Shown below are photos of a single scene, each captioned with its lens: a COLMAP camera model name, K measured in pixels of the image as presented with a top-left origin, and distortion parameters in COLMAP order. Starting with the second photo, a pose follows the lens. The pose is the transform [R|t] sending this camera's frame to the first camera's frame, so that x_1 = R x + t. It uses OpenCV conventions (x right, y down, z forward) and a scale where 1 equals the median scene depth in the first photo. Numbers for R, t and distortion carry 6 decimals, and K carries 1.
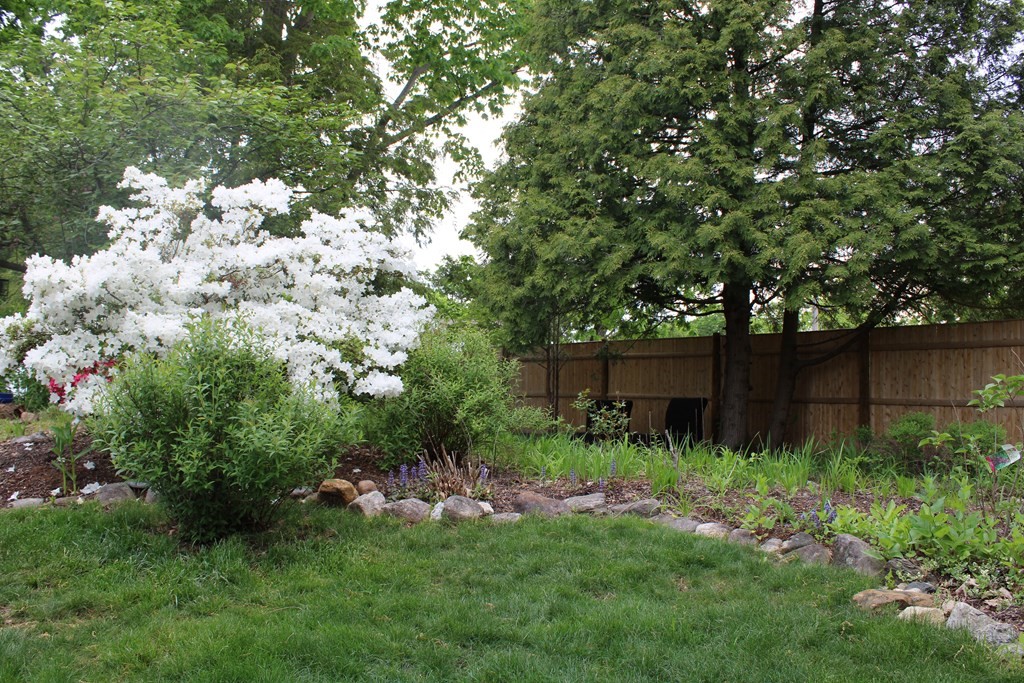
lens RADIAL K [[544.3, 0, 512.1], [0, 544.3, 338.6], [0, 0, 1]] dist [-0.033285, -0.000632]
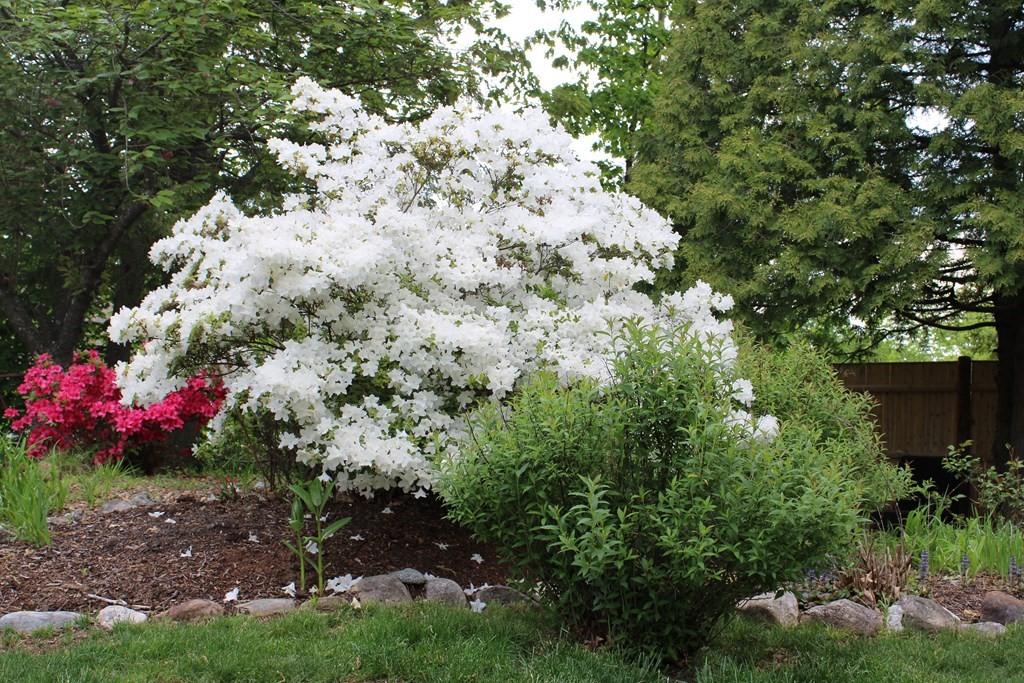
lens RADIAL K [[876.3, 0, 511.9], [0, 876.3, 345.5], [0, 0, 1]] dist [-0.003596, 0.001867]
pose [[0.998505, 0.023784, 0.049221, -0.481160], [-0.023209, 0.999656, -0.012215, 0.003097], [-0.049494, 0.011054, 0.998713, -0.046266]]
